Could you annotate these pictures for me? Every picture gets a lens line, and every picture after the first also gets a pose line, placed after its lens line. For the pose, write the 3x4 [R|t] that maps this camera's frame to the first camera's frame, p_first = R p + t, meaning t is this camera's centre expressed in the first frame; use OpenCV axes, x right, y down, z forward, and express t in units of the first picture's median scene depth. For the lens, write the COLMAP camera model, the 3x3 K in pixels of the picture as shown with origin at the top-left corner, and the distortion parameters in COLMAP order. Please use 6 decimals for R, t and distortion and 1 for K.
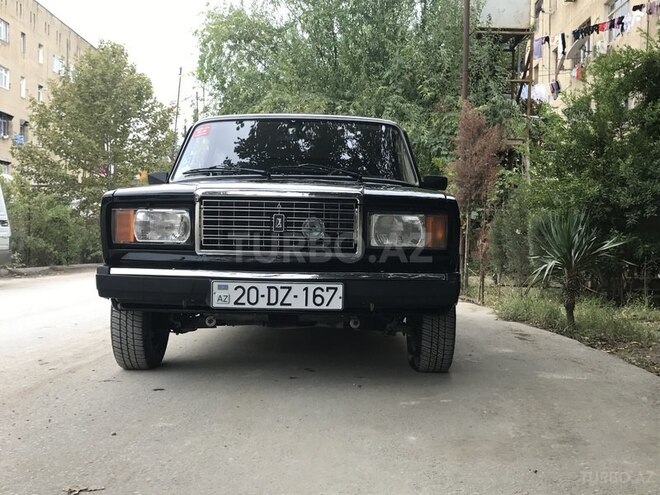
lens RADIAL K [[740.2, 0, 330.0], [0, 740.2, 247.5], [0, 0, 1]] dist [0.092413, -0.297359]
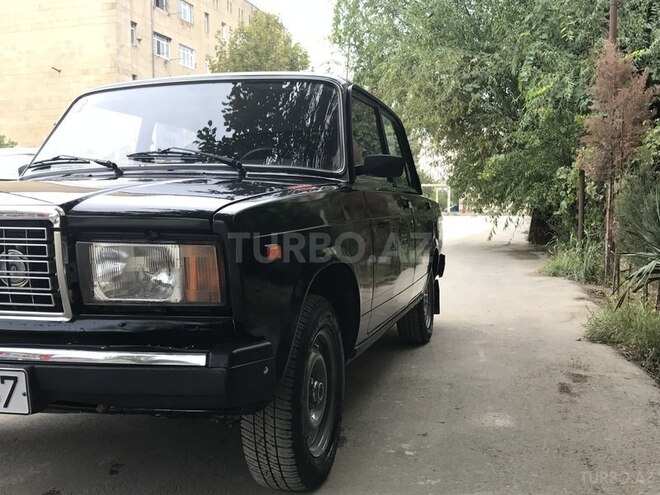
lens RADIAL K [[756.2, 0, 330.0], [0, 756.2, 247.5], [0, 0, 1]] dist [0.014006, -0.272923]
pose [[0.964892, -0.015148, -0.262208, 0.399514], [0.026786, 0.998805, 0.040869, -0.064123], [0.261276, -0.046458, 0.964145, 0.504576]]
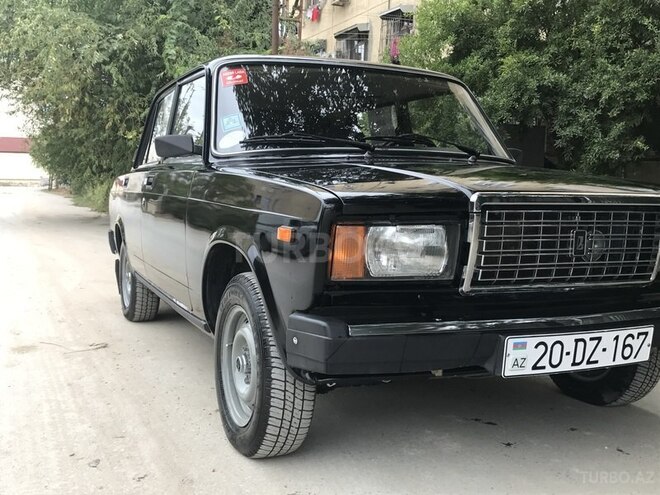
lens RADIAL K [[756.2, 0, 330.0], [0, 756.2, 247.5], [0, 0, 1]] dist [0.014006, -0.272923]
pose [[0.917054, -0.032395, 0.397445, -0.557813], [-0.002776, 0.996152, 0.087600, -0.089997], [-0.398754, -0.081437, 0.913435, 0.465628]]
